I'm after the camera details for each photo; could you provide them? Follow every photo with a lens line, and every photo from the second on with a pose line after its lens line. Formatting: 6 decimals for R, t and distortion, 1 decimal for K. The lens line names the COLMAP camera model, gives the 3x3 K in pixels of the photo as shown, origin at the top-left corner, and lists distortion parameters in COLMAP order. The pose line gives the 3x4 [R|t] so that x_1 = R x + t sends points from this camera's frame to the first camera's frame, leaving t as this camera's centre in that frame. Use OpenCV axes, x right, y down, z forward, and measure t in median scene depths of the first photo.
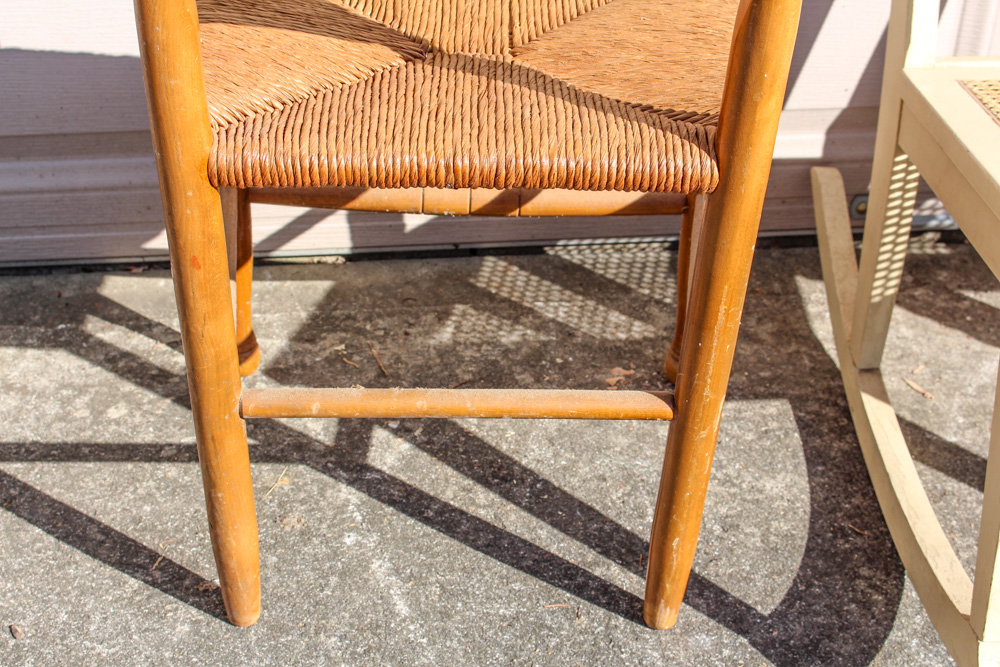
lens RADIAL K [[1662.0, 0, 499.0], [0, 1662.0, 339.9], [0, 0, 1]] dist [-0.031309, 0.000000]
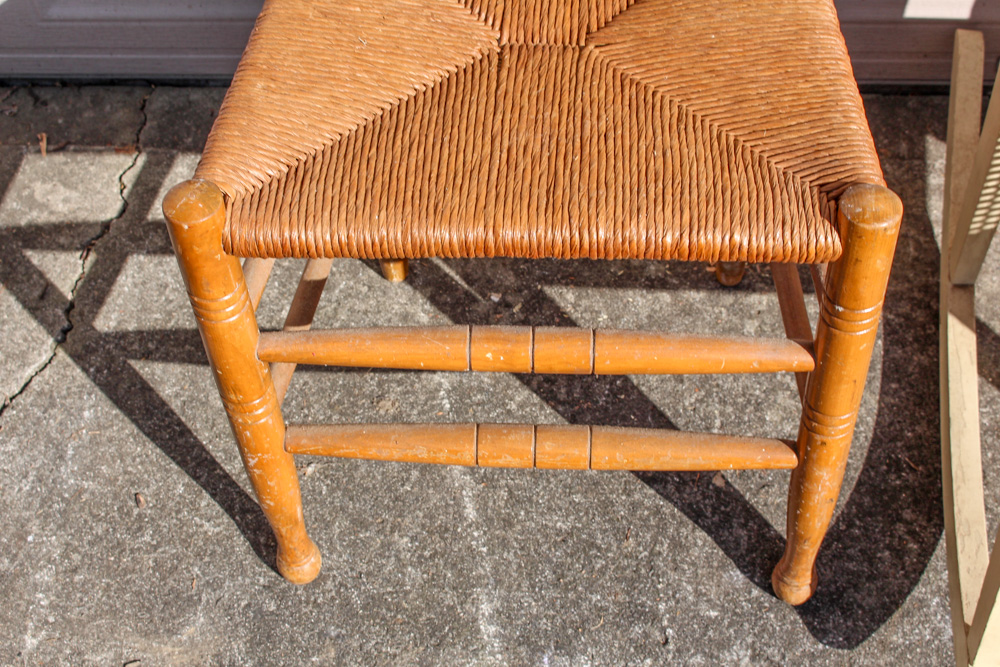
lens RADIAL K [[1510.1, 0, 492.1], [0, 1510.1, 365.1], [0, 0, 1]] dist [-0.052229, 0.000000]
pose [[0.981808, 0.101116, -0.160712, 0.097923], [-0.037262, 0.932553, 0.359105, -0.265449], [0.186184, -0.346584, 0.919356, 0.095271]]
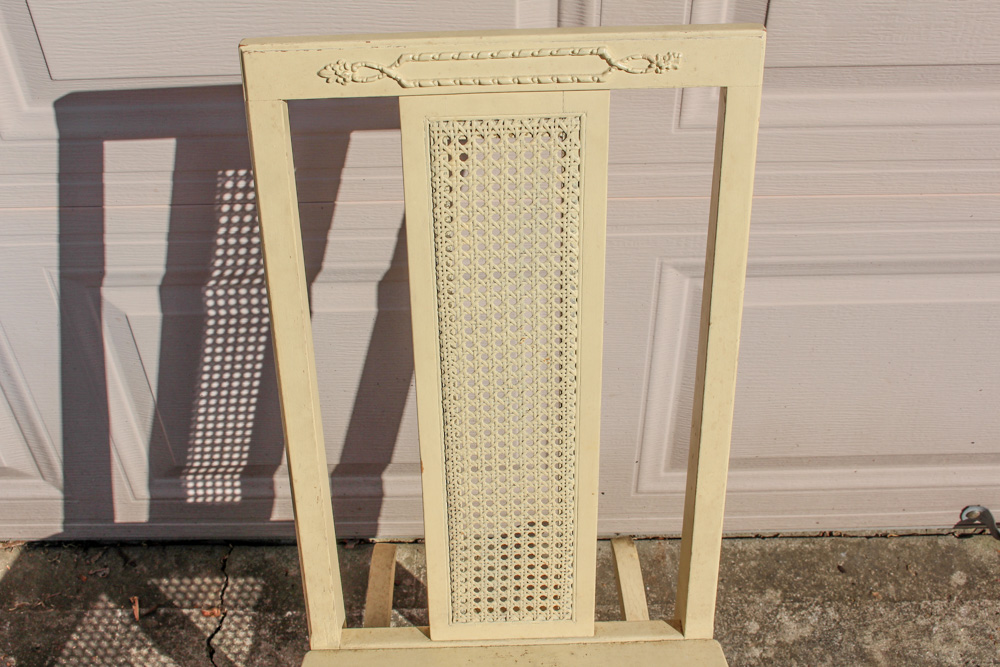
lens RADIAL K [[1253.6, 0, 490.7], [0, 1253.6, 329.9], [0, 0, 1]] dist [-0.071676, 0.000000]
pose [[0.994191, 0.049712, -0.095465, -0.045112], [-0.029956, 0.979704, 0.198199, -0.441899], [0.103381, -0.194188, 0.975502, 0.186834]]
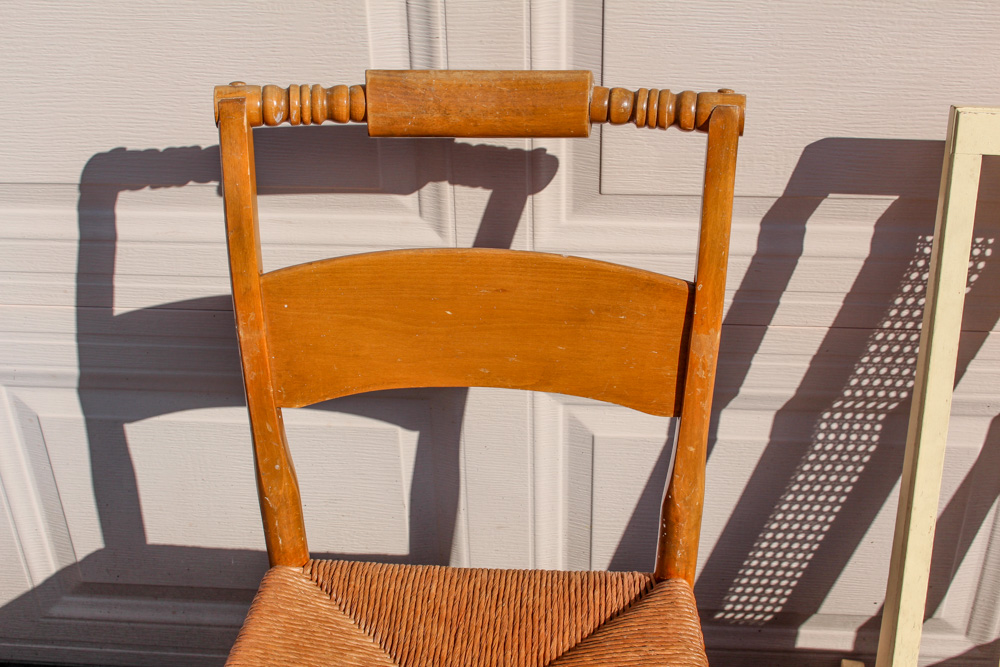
lens RADIAL K [[1416.8, 0, 492.4], [0, 1416.8, 323.8], [0, 0, 1]] dist [-0.058627, 0.000000]
pose [[0.980981, 0.072638, -0.179997, 0.132761], [-0.073701, 0.997280, 0.000781, -0.366417], [0.179565, 0.012500, 0.983667, 0.041714]]
